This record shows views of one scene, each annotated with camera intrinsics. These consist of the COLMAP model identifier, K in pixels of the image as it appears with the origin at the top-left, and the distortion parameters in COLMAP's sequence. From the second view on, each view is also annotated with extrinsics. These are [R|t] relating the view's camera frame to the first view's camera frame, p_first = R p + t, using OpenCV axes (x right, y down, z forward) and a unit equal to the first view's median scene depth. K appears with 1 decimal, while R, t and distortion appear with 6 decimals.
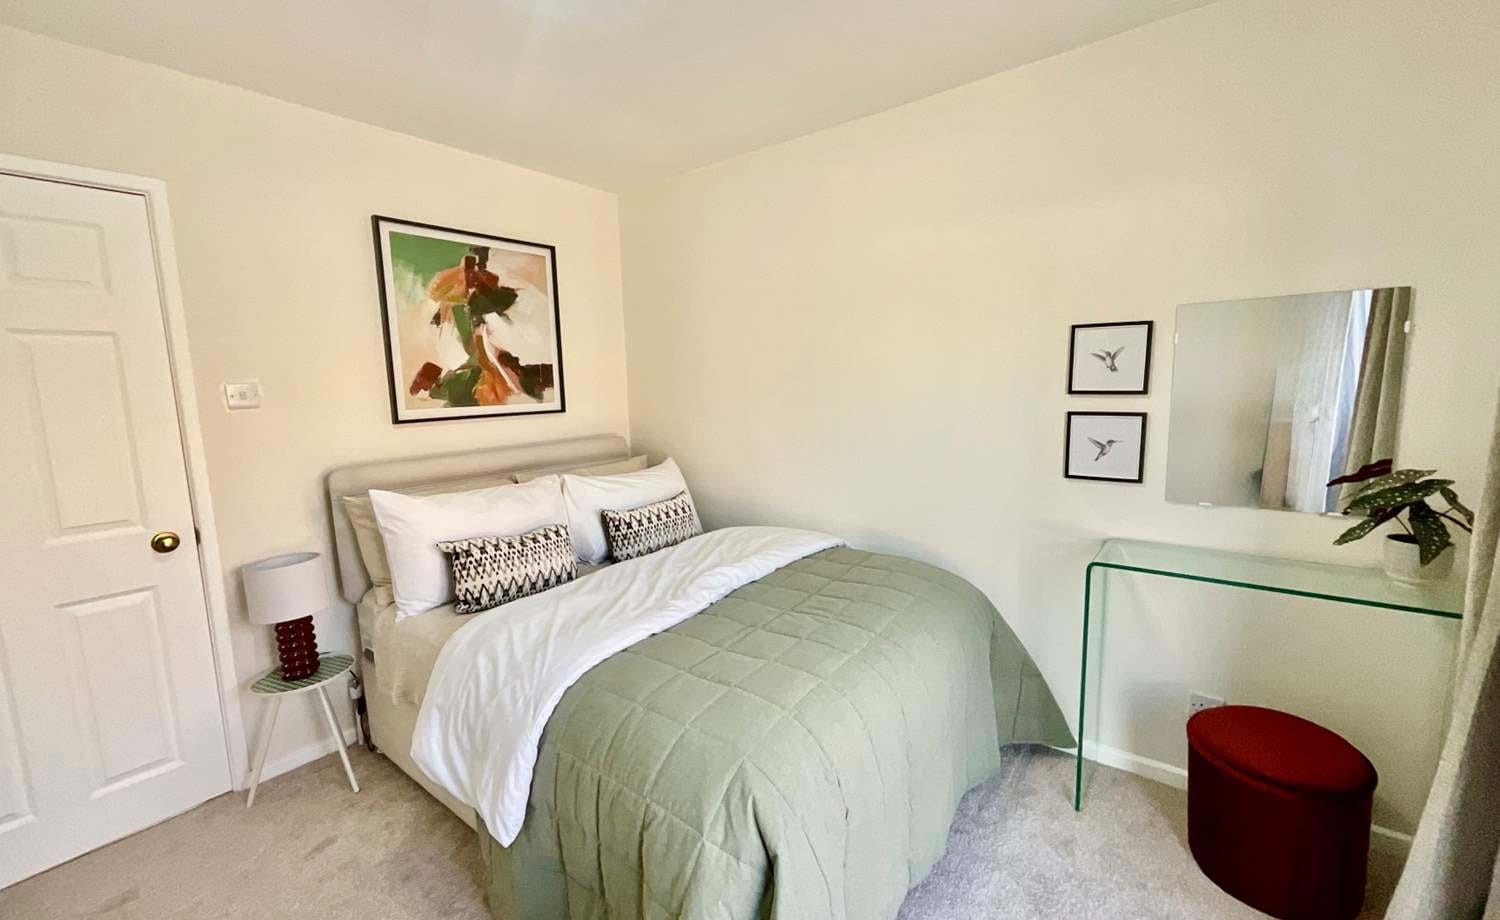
lens RADIAL K [[613.0, 0, 750.0], [0, 613.0, 460.0], [0, 0, 1]] dist [-0.001199, -0.000026]
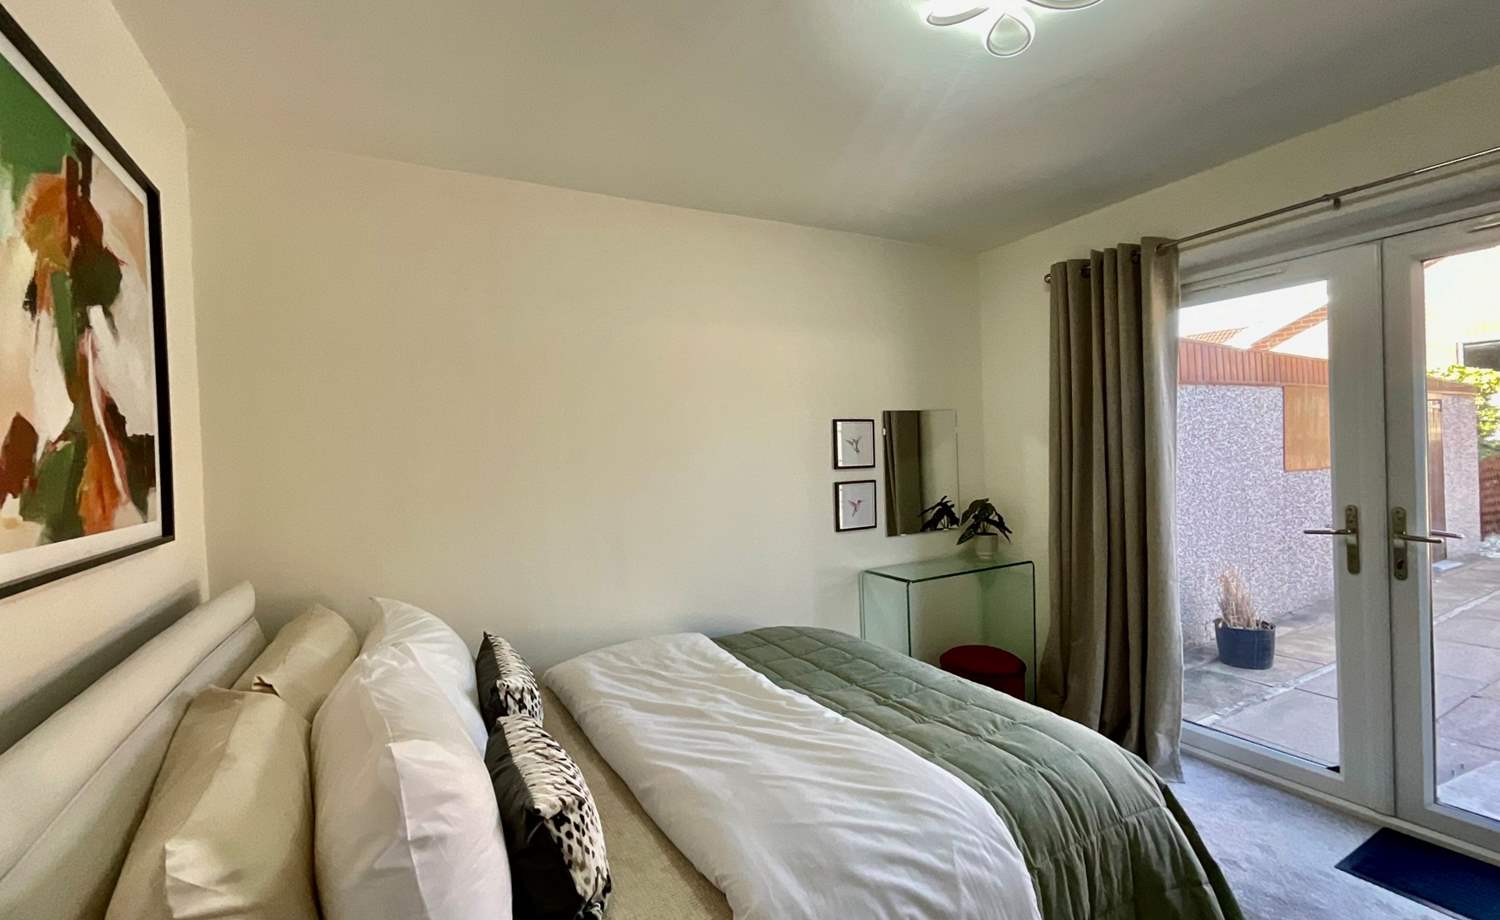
lens RADIAL K [[651.0, 0, 750.0], [0, 651.0, 460.0], [0, 0, 1]] dist [0.000931, 0.000266]
pose [[0.391516, 0.001588, 0.920170, -0.692168], [0.148490, 0.986783, -0.064883, -0.049394], [-0.908111, 0.162039, 0.386105, 0.484919]]
